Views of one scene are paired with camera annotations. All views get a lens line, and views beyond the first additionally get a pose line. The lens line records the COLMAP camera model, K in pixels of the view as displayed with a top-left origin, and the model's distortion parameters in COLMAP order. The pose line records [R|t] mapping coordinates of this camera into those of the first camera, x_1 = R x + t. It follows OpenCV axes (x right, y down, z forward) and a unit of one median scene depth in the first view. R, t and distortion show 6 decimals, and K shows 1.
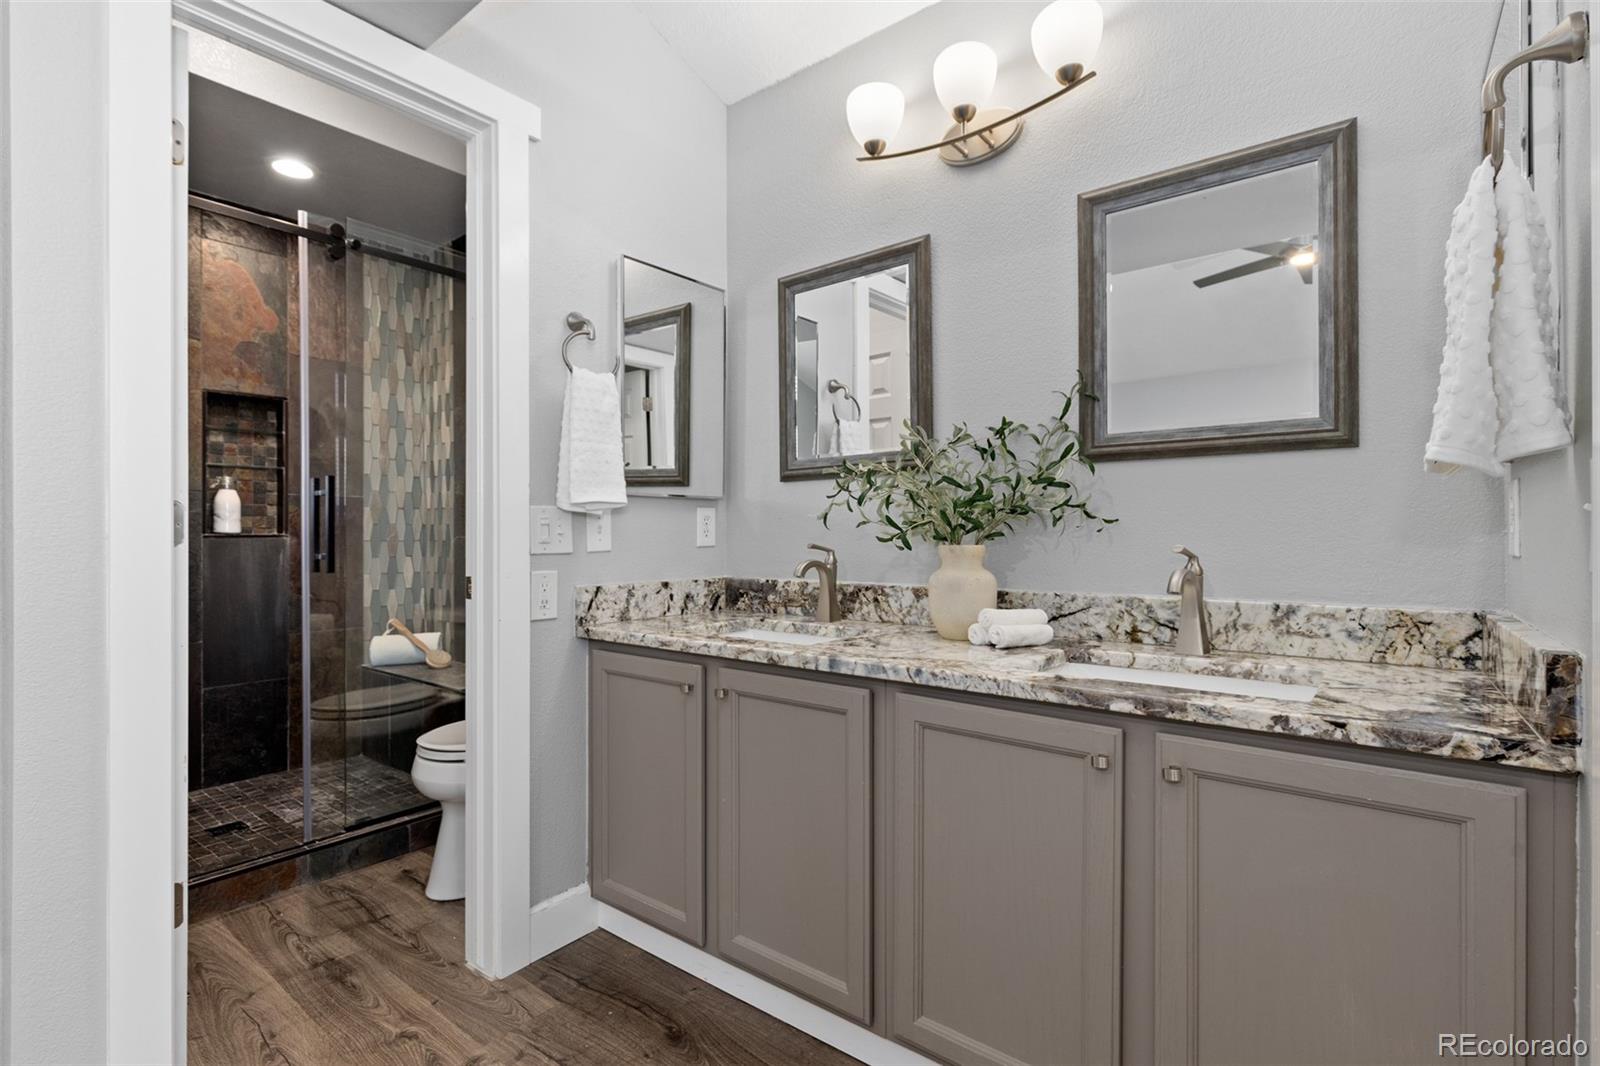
lens RADIAL K [[756.1, 0, 793.1], [0, 756.1, 530.9], [0, 0, 1]] dist [0.005262, 0.000298]
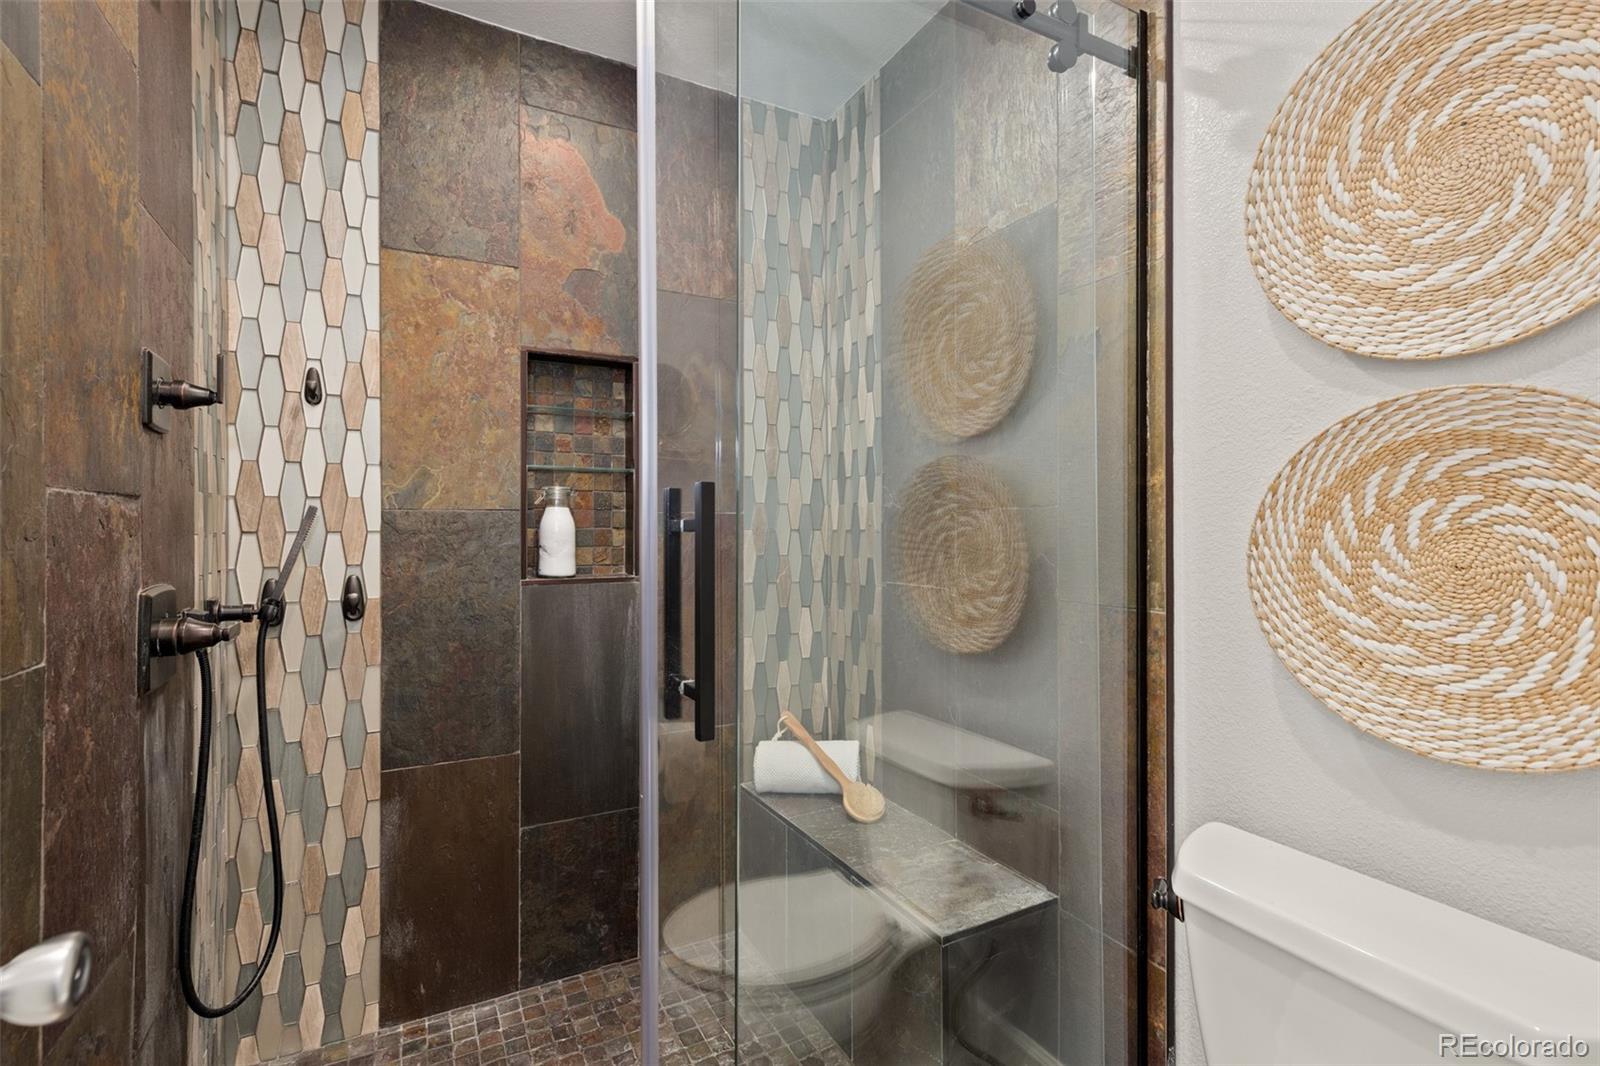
lens RADIAL K [[727.4, 0, 801.4], [0, 727.4, 529.4], [0, 0, 1]] dist [0.008729, -0.002202]
pose [[0.913922, -0.002267, -0.405884, -0.297390], [0.001083, 0.999994, -0.003147, -0.031414], [0.405889, 0.002437, 0.913919, 0.500489]]
